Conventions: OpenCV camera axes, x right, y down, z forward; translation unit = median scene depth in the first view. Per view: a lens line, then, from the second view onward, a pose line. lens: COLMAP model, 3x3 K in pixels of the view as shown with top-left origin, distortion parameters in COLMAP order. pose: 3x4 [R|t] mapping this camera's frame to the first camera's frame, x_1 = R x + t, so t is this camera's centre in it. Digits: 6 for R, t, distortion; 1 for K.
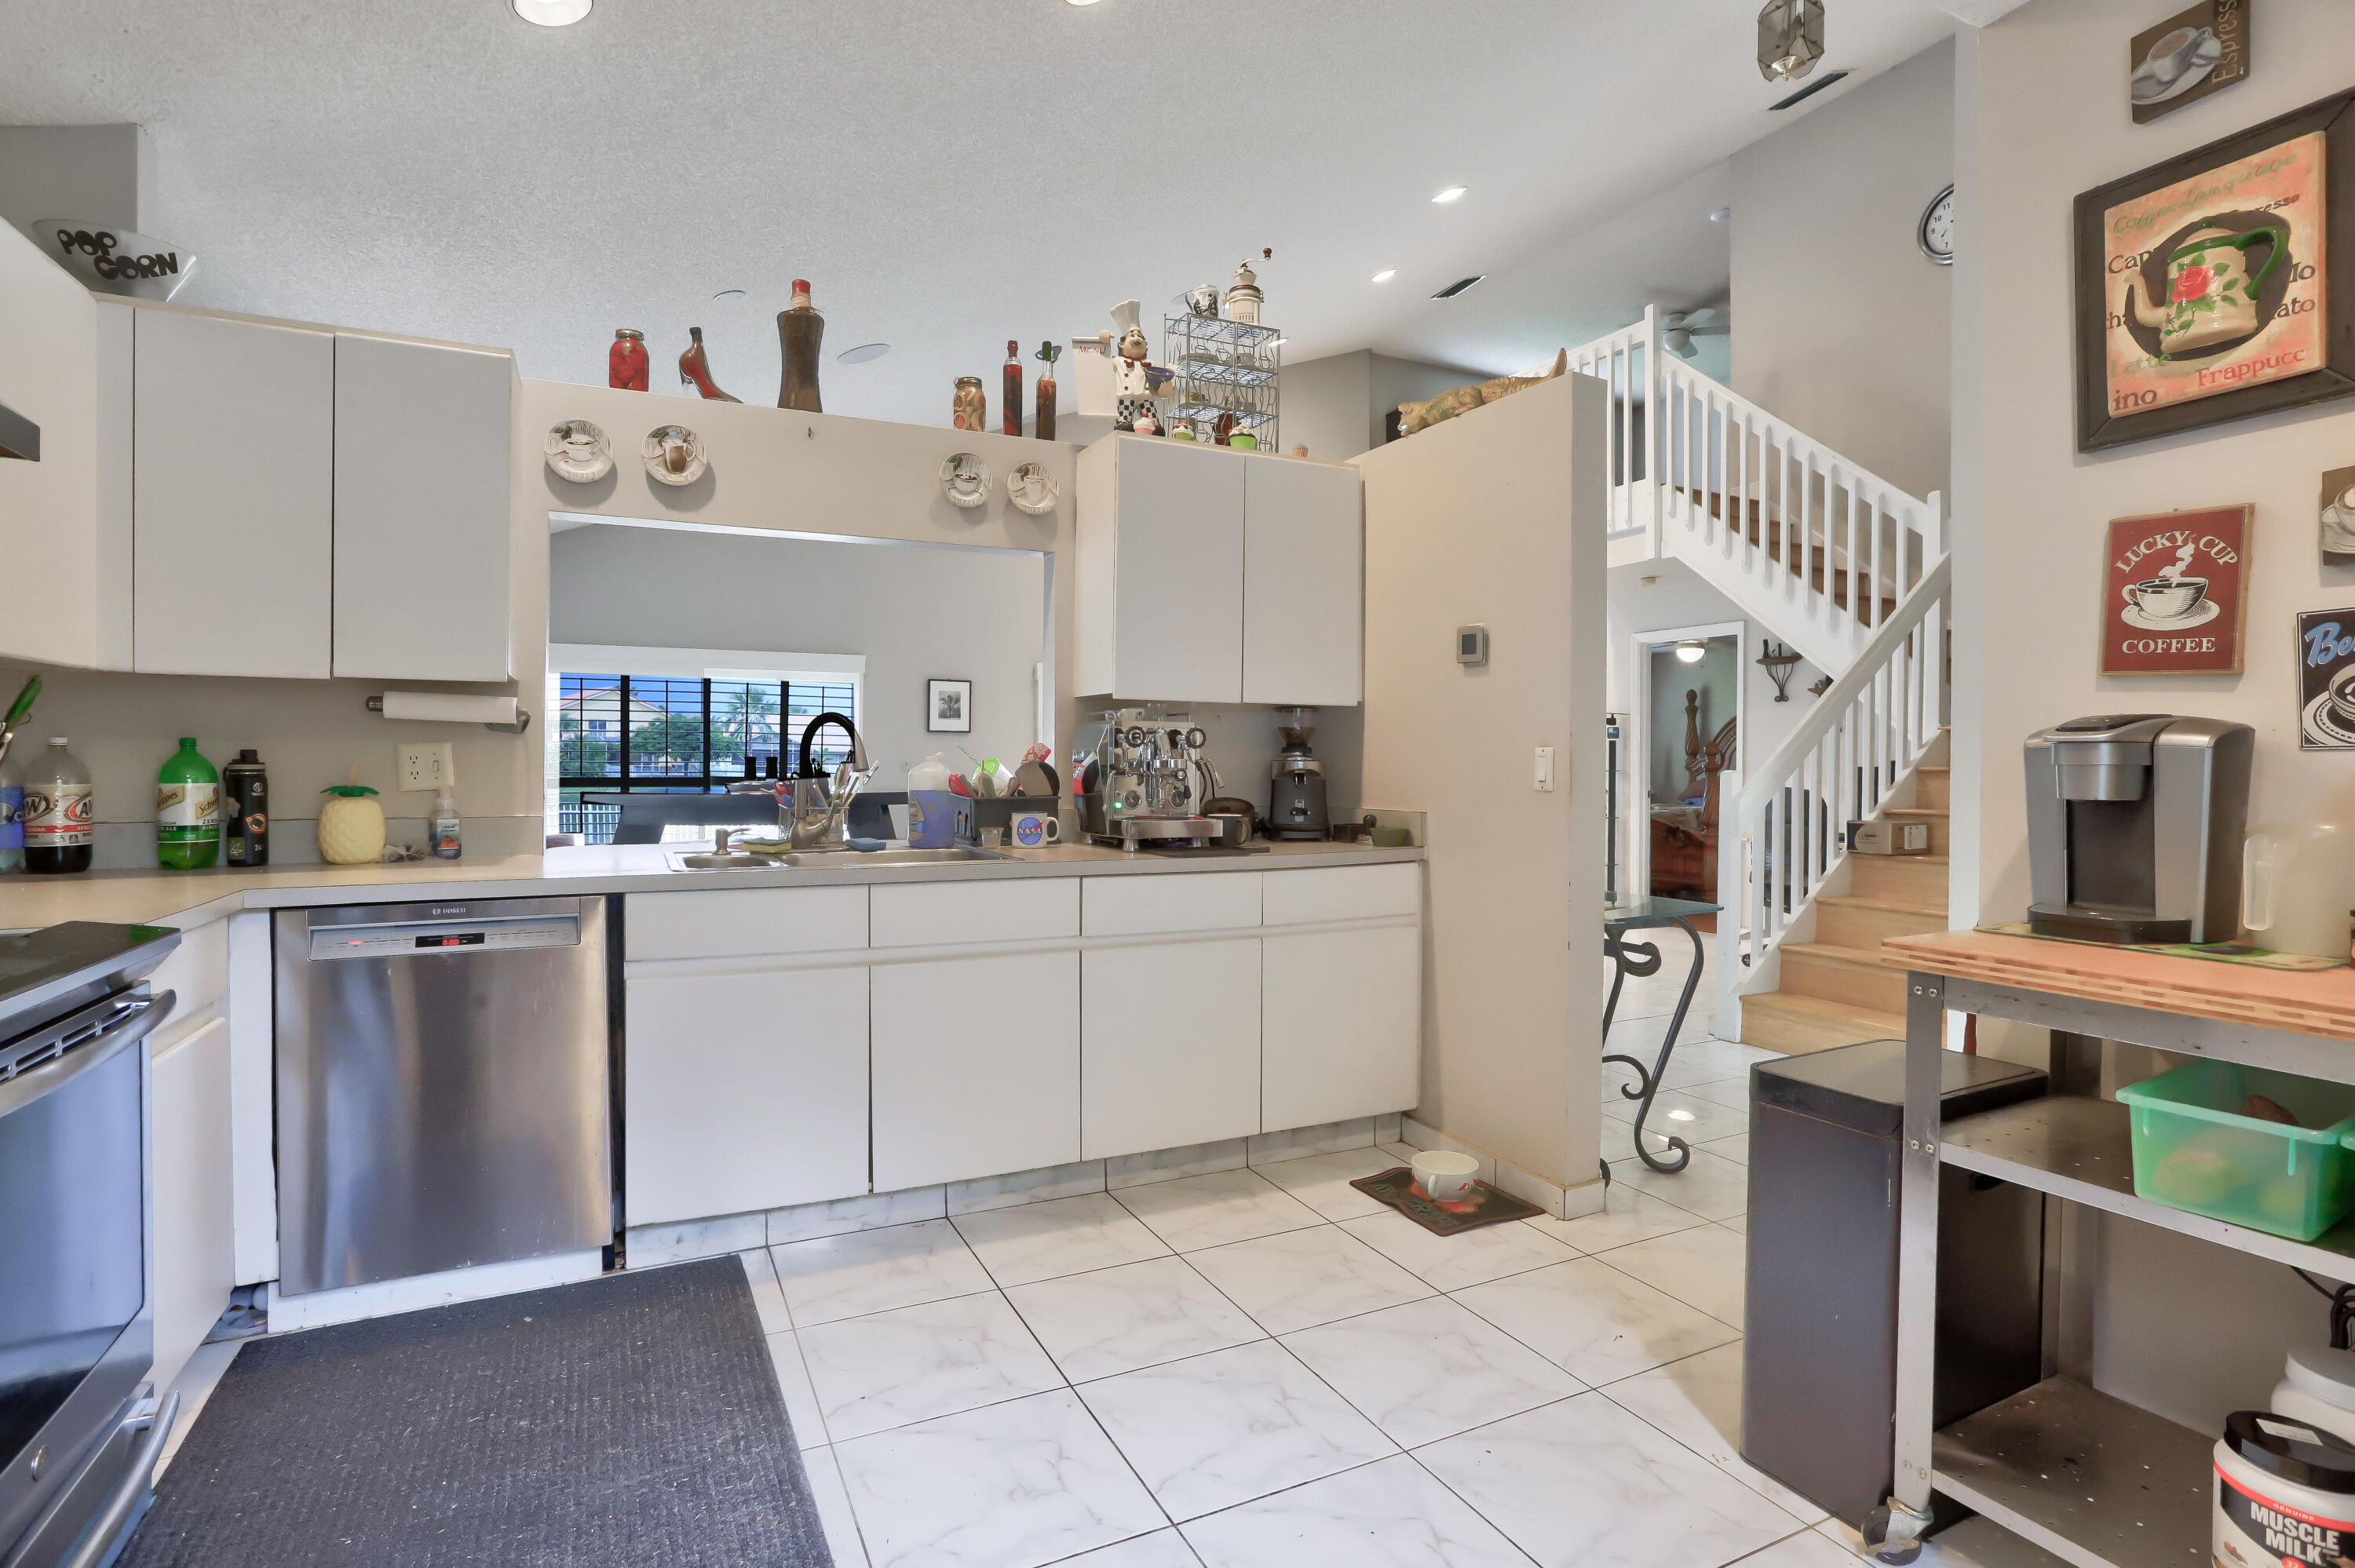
lens RADIAL K [[1130.6, 0, 1167.4], [0, 1130.6, 769.5], [0, 0, 1]] dist [-0.050649, 0.022265]
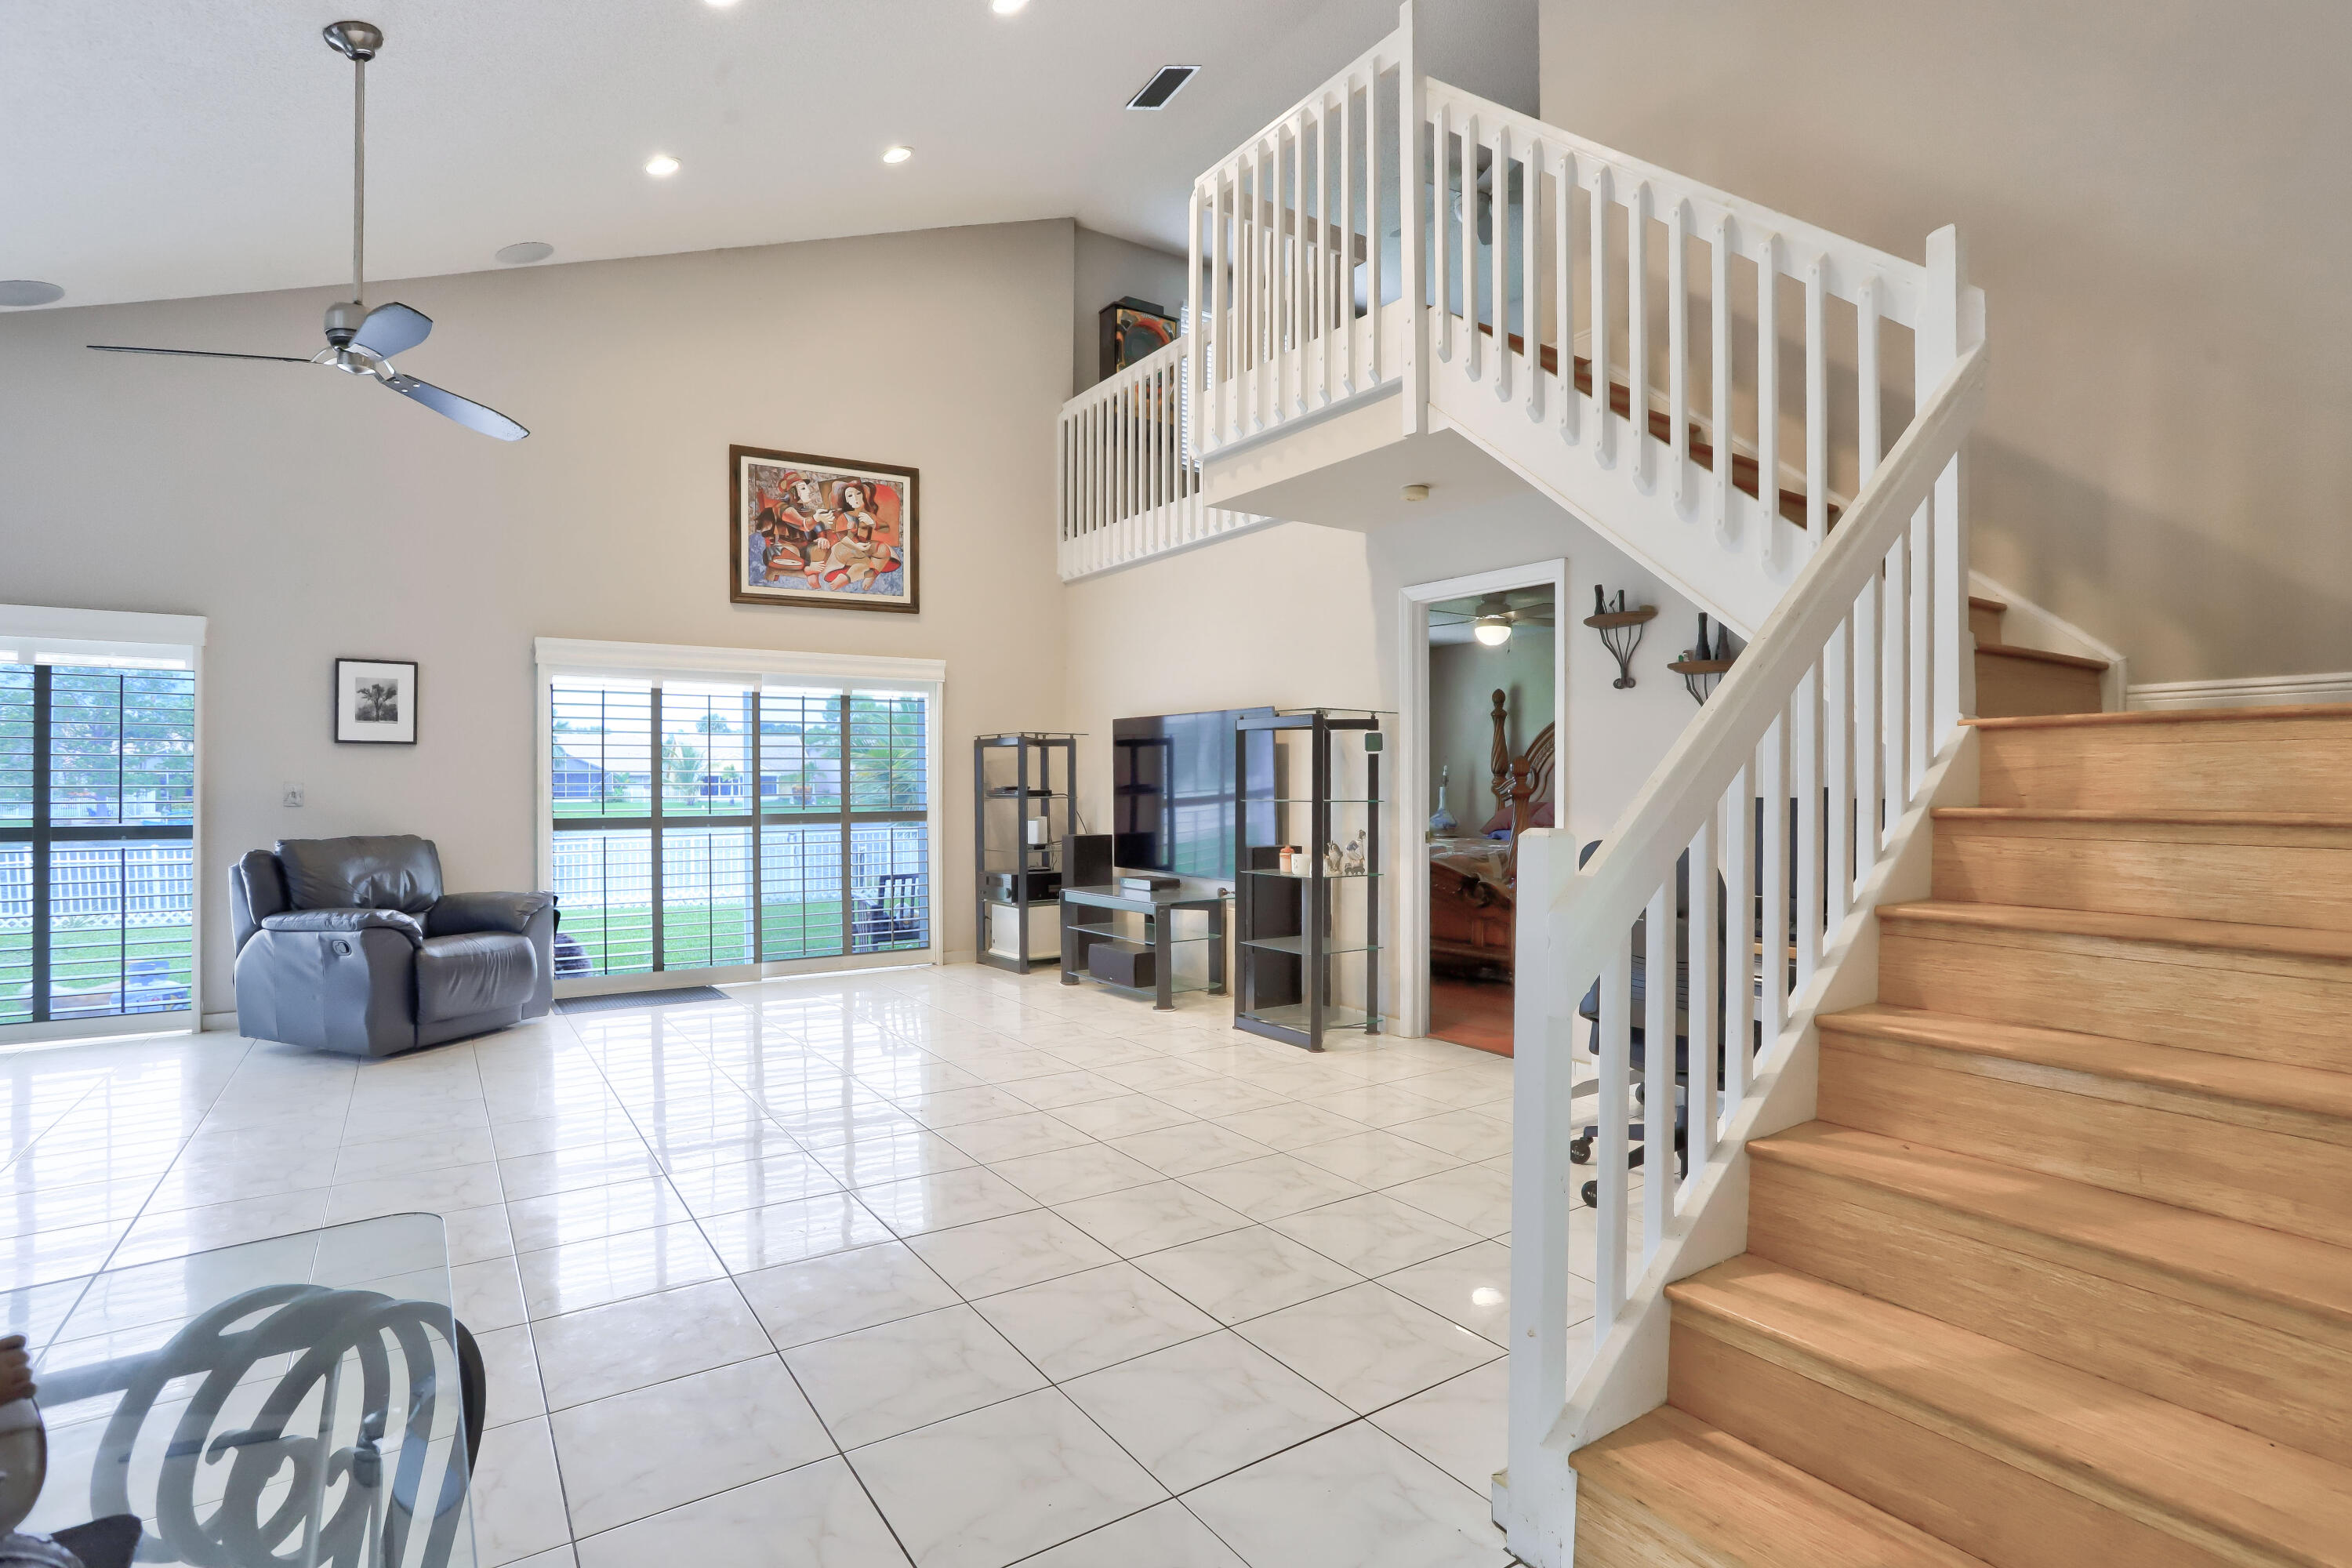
lens RADIAL K [[1140.4, 0, 1182.5], [0, 1140.4, 778.1], [0, 0, 1]] dist [-0.056403, 0.035032]
pose [[0.988024, -0.004088, 0.154249, 0.210127], [0.005399, 0.999953, -0.008086, -0.007977], [-0.154208, 0.008822, 0.987999, 0.414356]]
